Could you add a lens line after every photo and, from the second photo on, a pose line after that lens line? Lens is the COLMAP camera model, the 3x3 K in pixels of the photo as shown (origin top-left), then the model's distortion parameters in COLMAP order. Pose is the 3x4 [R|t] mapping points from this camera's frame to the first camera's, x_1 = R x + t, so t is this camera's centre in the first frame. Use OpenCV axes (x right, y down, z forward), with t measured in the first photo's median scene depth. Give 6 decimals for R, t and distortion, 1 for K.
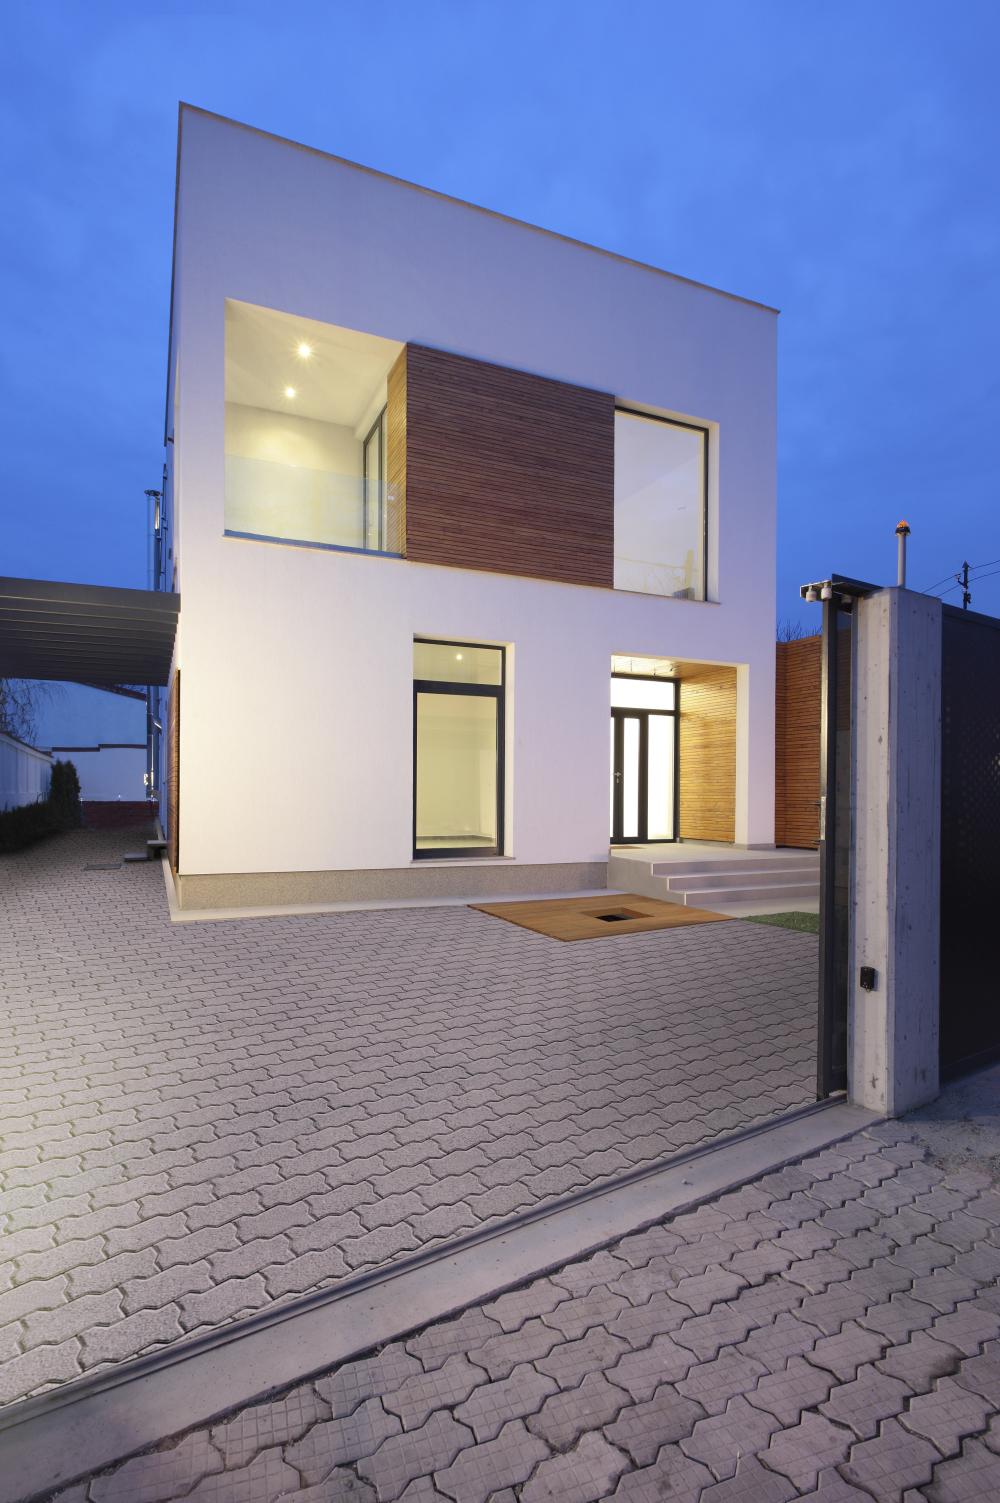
lens RADIAL K [[756.6, 0, 500.2], [0, 756.6, 791.9], [0, 0, 1]] dist [0.004615, 0.000943]
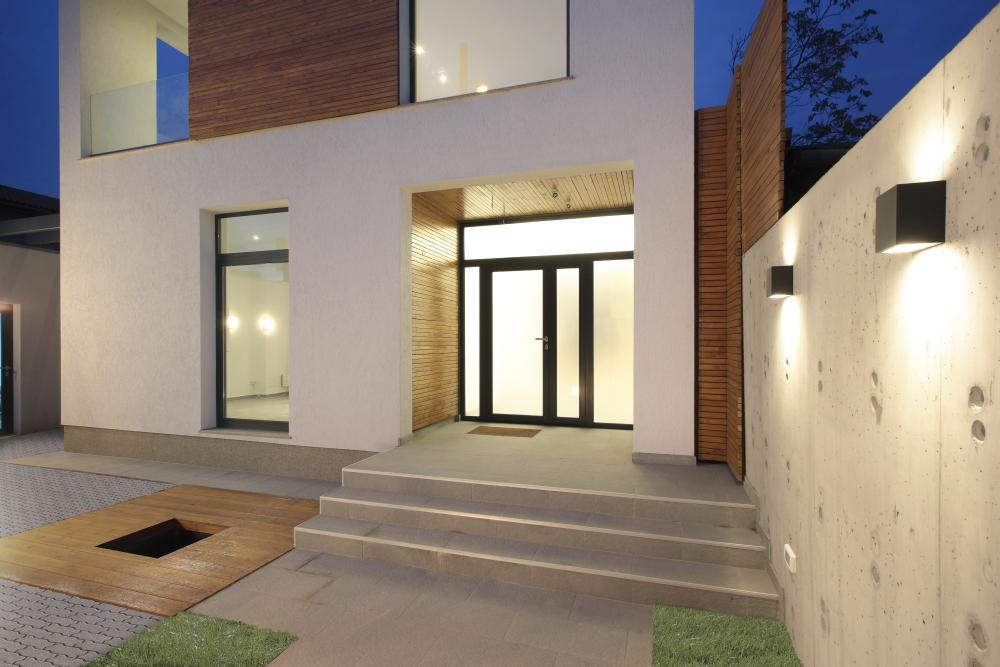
lens RADIAL K [[503.4, 0, 487.7], [0, 503.4, 351.9], [0, 0, 1]] dist [0.004615, 0.000943]
pose [[0.731021, 0.008467, -0.682303, 0.553950], [0.004558, 0.999840, 0.017291, -0.022316], [0.682340, -0.015750, 0.730865, 0.655327]]
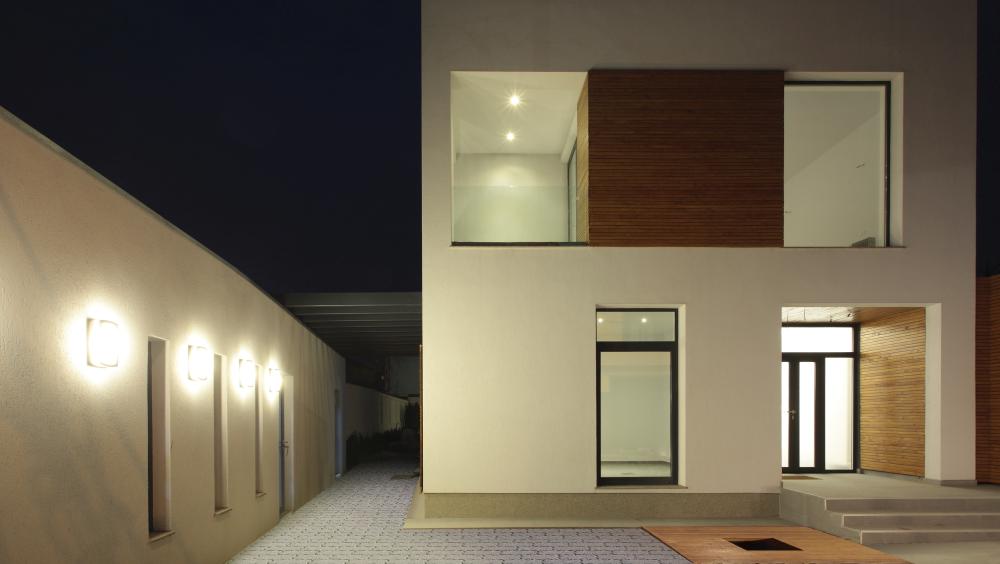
lens RADIAL K [[503.0, 0, 490.5], [0, 503.0, 417.2], [0, 0, 1]] dist [0.005264, 0.000973]
pose [[0.916901, -0.006634, -0.399059, 0.047668], [0.008106, 0.999965, 0.002000, -0.023448], [0.399032, -0.005068, 0.916923, 0.147156]]
